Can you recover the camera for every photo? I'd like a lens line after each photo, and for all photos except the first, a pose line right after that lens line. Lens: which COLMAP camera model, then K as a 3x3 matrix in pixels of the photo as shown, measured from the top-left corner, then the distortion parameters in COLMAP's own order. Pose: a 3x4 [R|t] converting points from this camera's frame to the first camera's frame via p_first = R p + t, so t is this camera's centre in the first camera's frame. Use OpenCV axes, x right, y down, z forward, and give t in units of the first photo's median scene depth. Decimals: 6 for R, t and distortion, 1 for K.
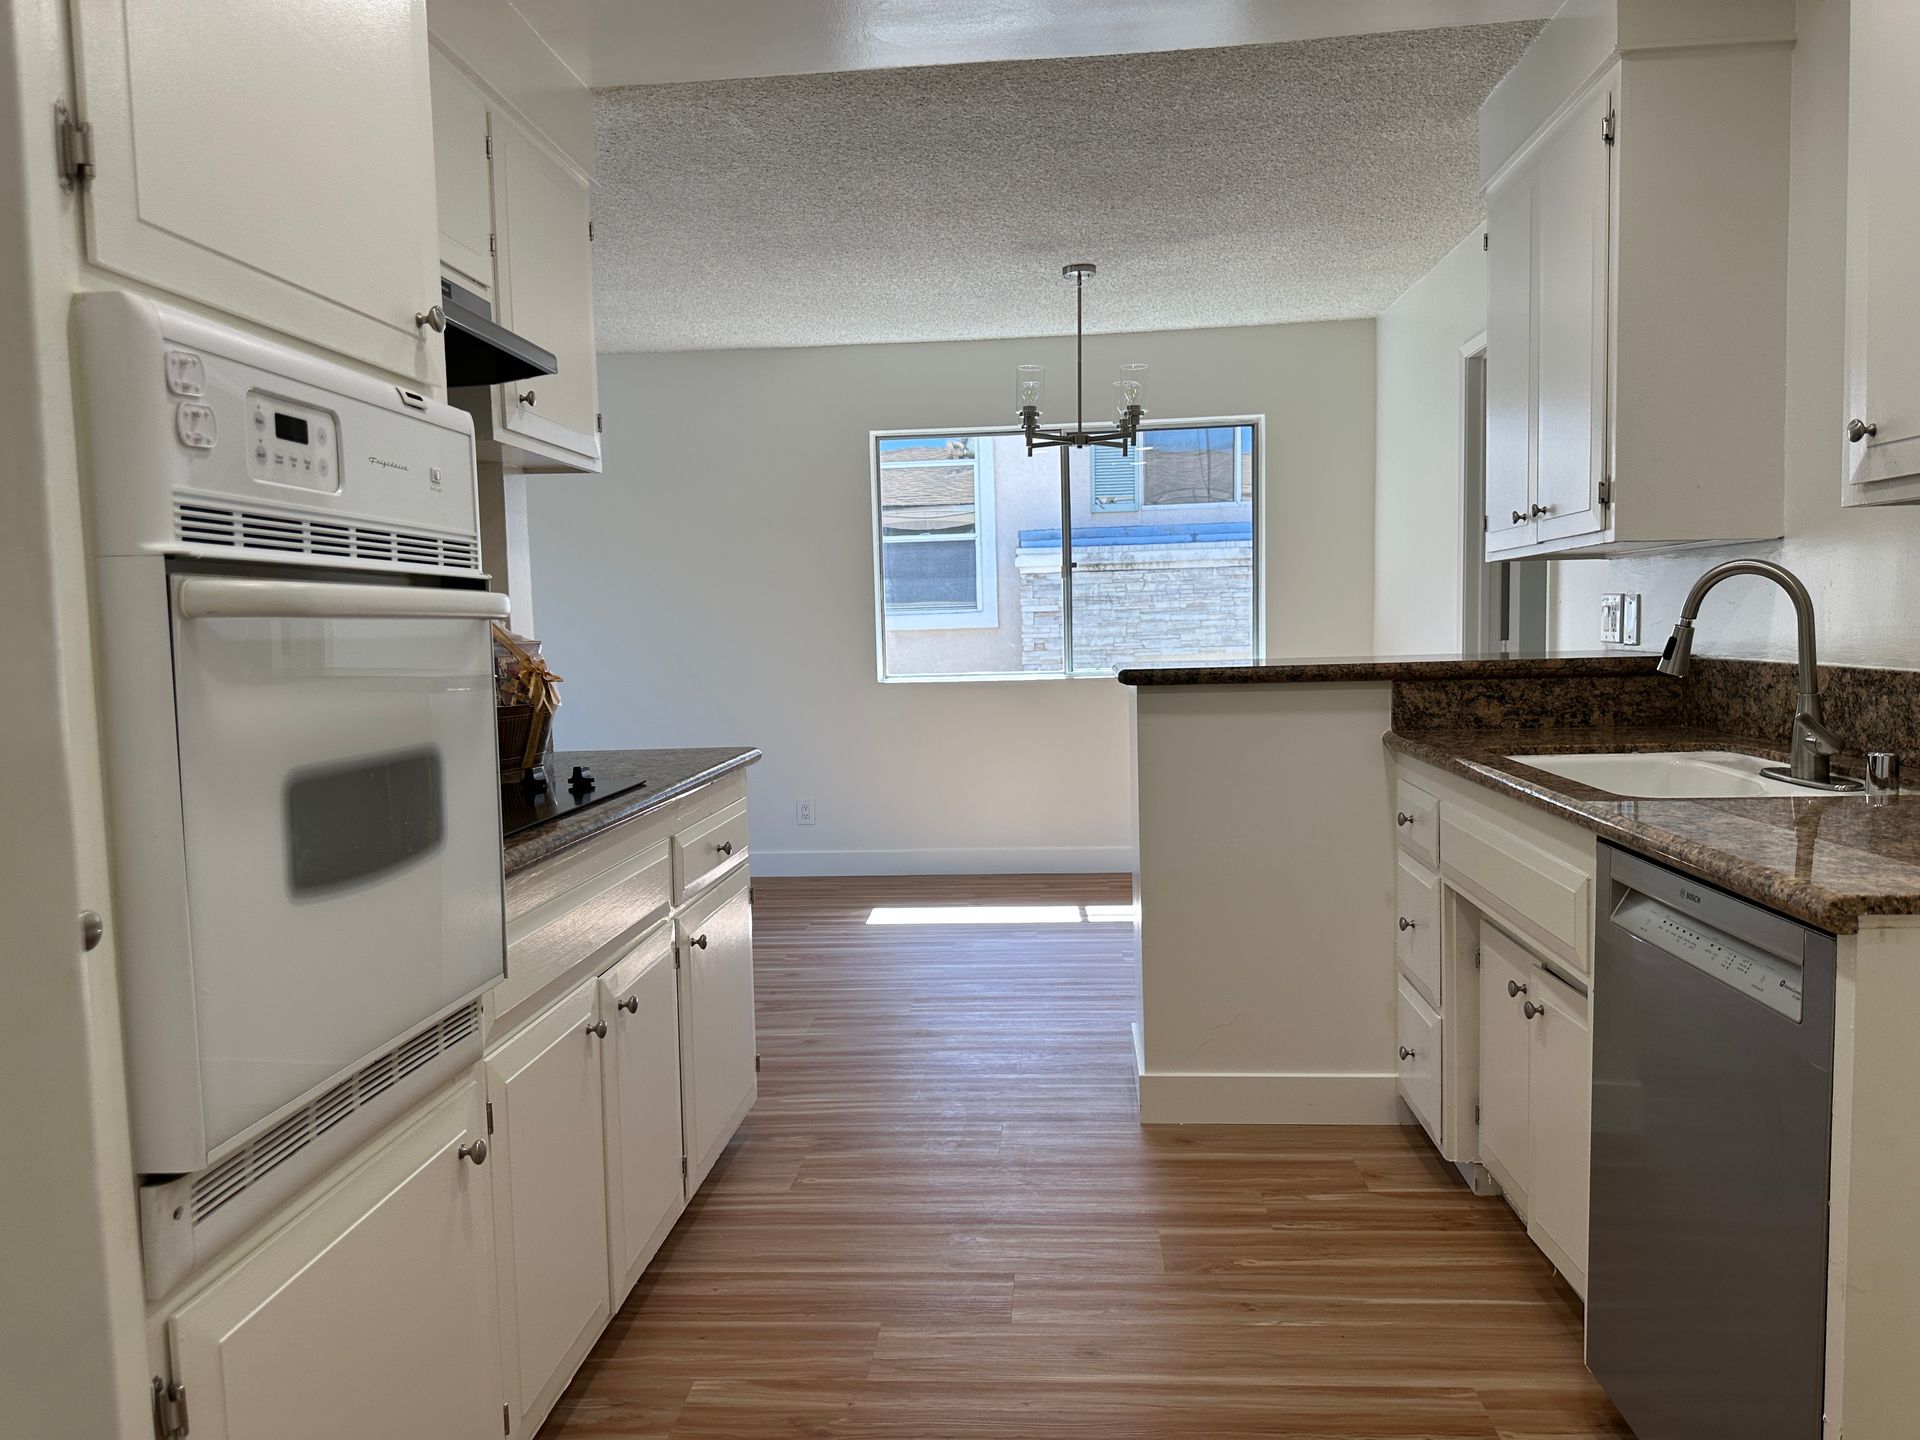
lens RADIAL K [[1374.5, 0, 960.0], [0, 1374.5, 720.0], [0, 0, 1]] dist [0.009817, -0.004420]
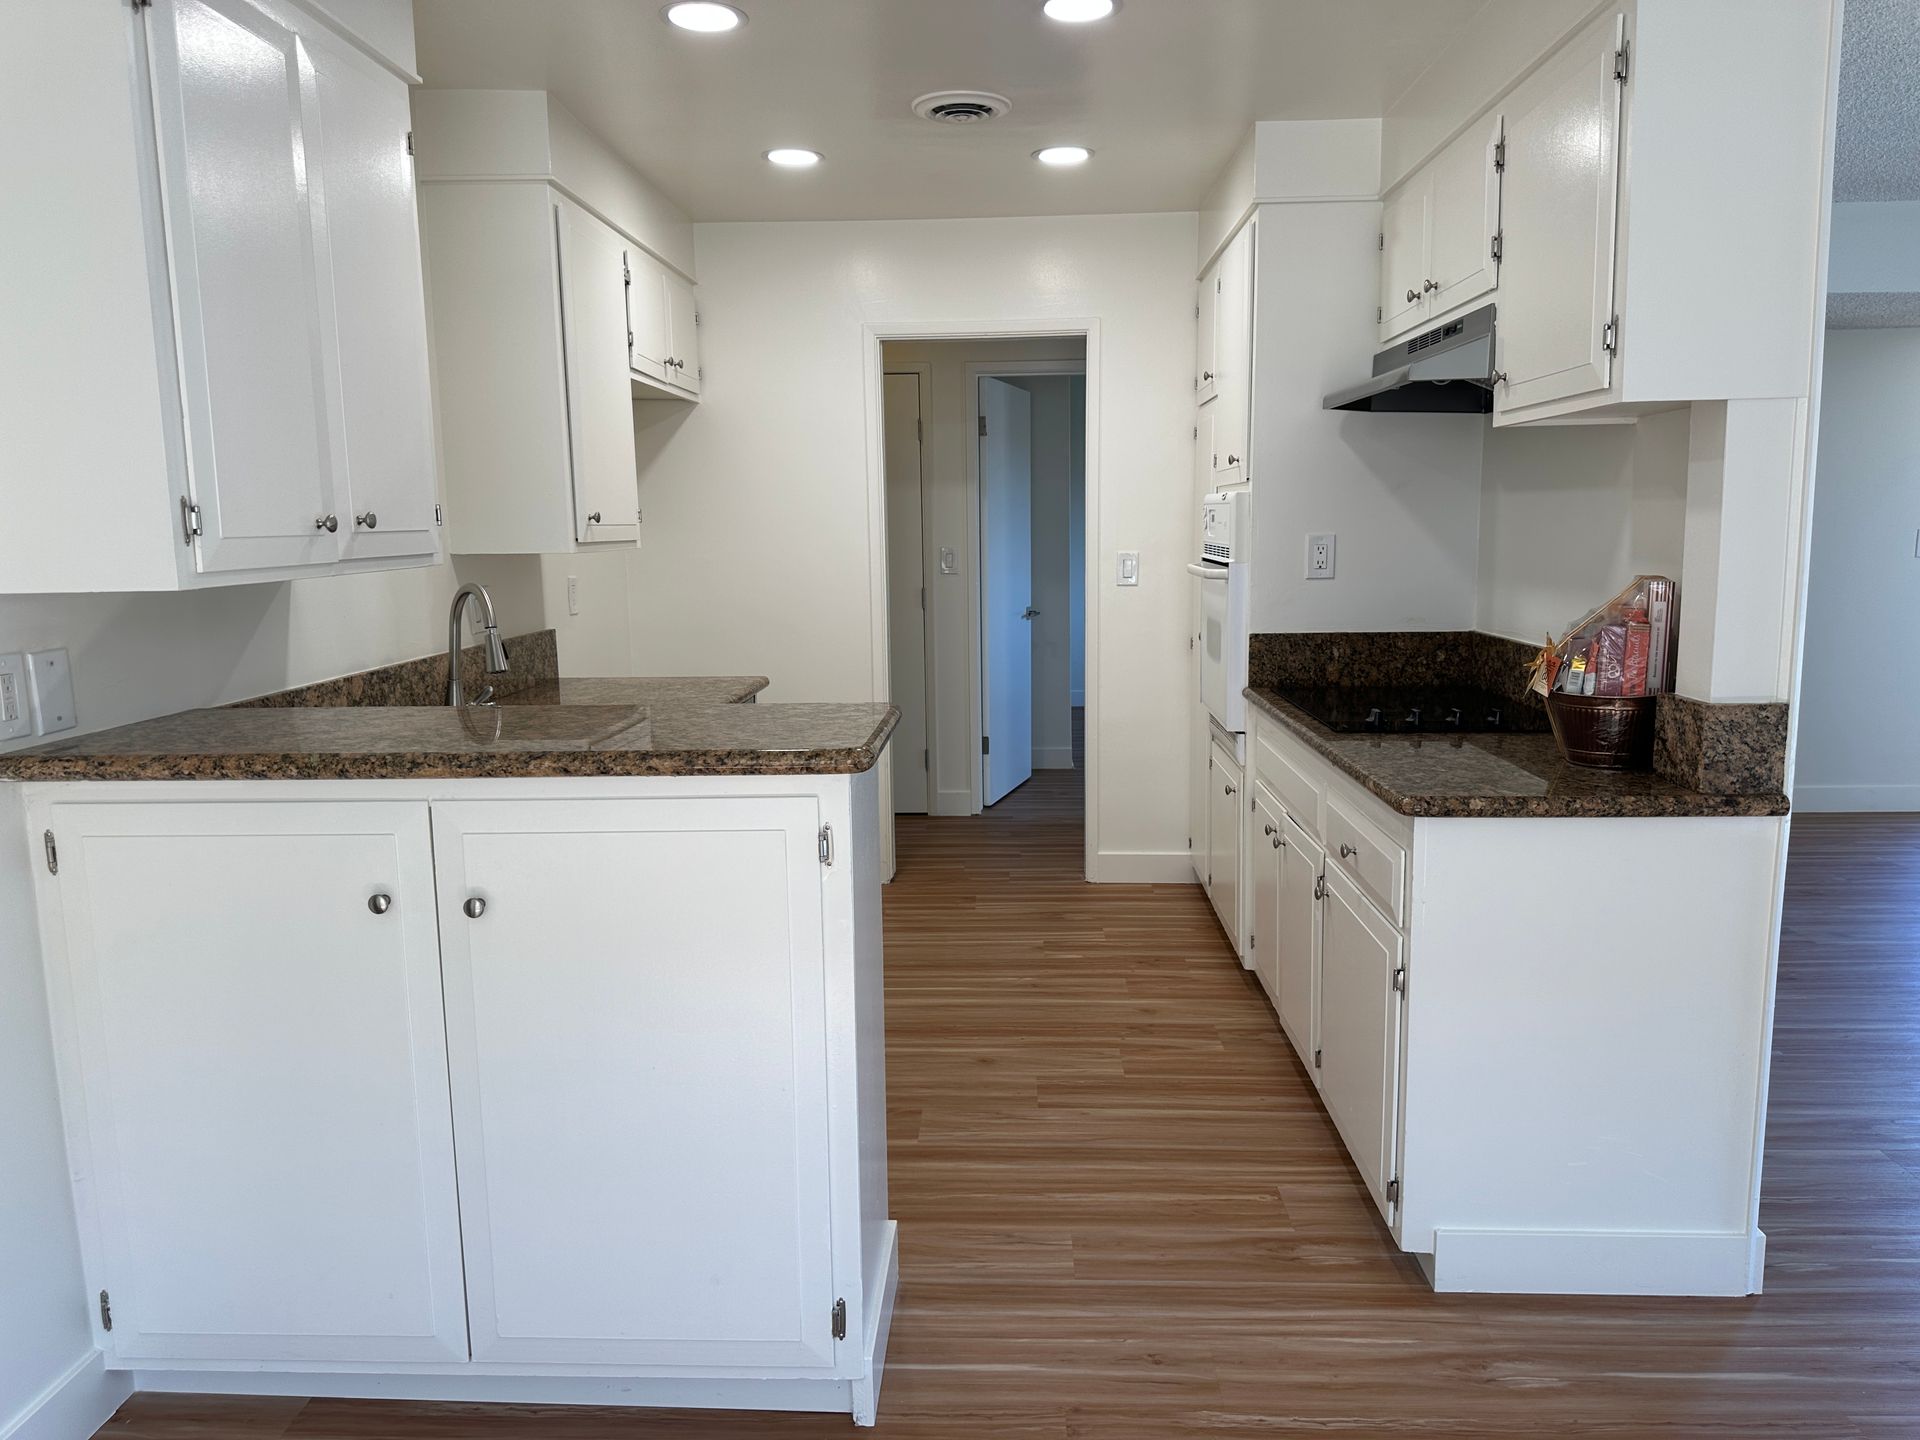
lens RADIAL K [[1374.5, 0, 960.0], [0, 1374.5, 720.0], [0, 0, 1]] dist [0.009817, -0.004420]
pose [[-0.998311, 0.049663, -0.030138, 0.133806], [0.041905, 0.974944, 0.218469, -0.241164], [0.040232, 0.216838, -0.975378, 2.194135]]
